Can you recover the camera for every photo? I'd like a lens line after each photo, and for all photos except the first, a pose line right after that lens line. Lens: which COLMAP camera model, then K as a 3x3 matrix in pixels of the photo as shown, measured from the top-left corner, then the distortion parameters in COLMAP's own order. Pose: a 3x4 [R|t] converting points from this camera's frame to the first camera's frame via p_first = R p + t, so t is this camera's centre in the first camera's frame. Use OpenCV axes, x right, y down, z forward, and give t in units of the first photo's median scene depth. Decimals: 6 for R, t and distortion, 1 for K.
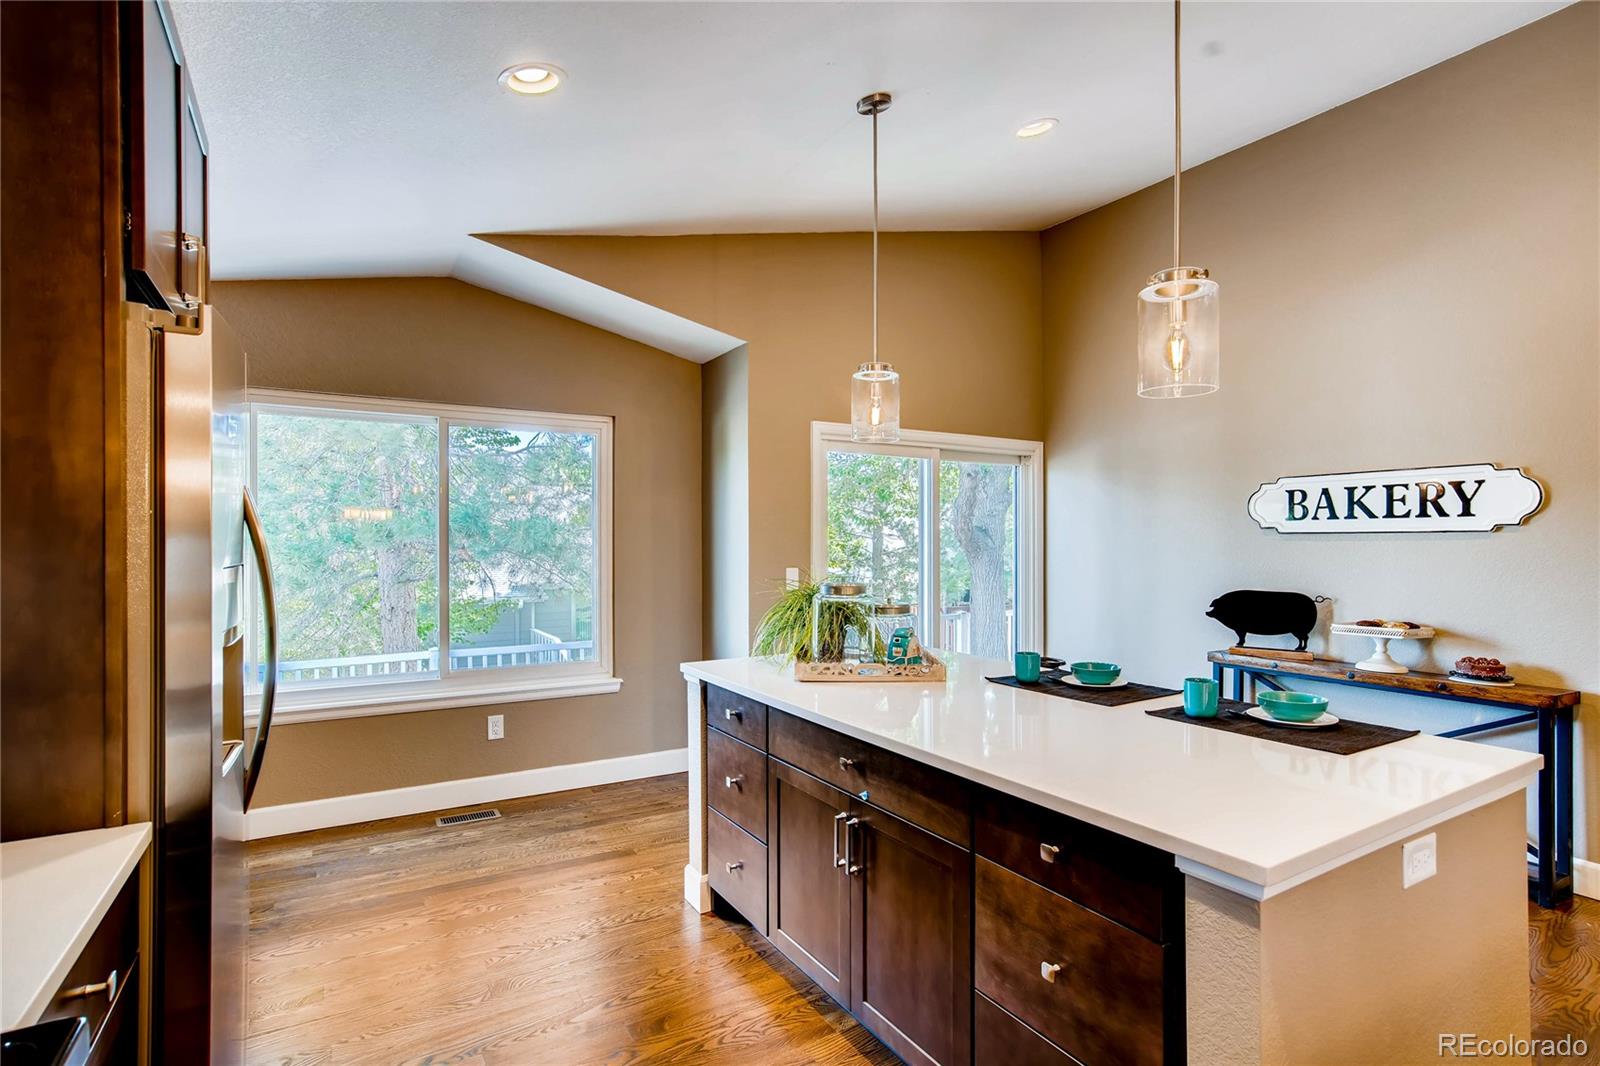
lens RADIAL K [[783.5, 0, 798.8], [0, 783.5, 537.0], [0, 0, 1]] dist [0.004916, 0.002352]
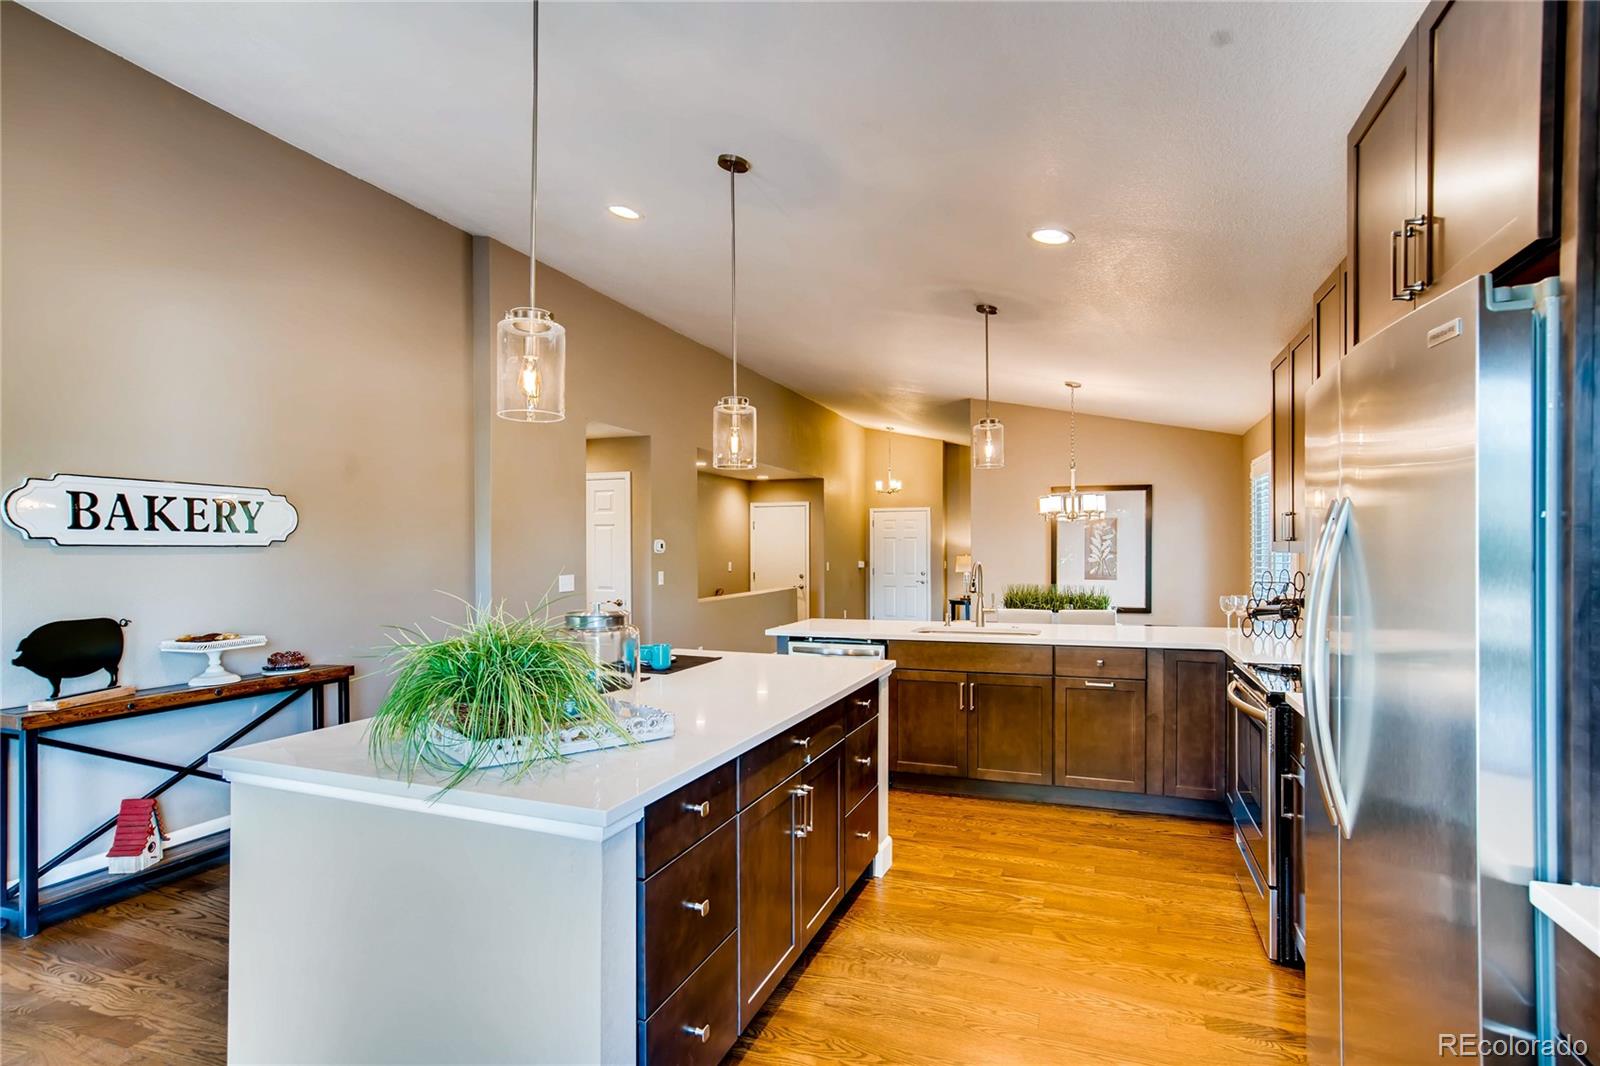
lens RADIAL K [[783.5, 0, 801.6], [0, 783.5, 546.0], [0, 0, 1]] dist [0.004916, 0.002352]
pose [[-0.608947, 0.007177, 0.793179, -0.487828], [-0.000656, 0.999954, -0.009552, 0.003029], [-0.793211, -0.006337, -0.608914, 0.964558]]
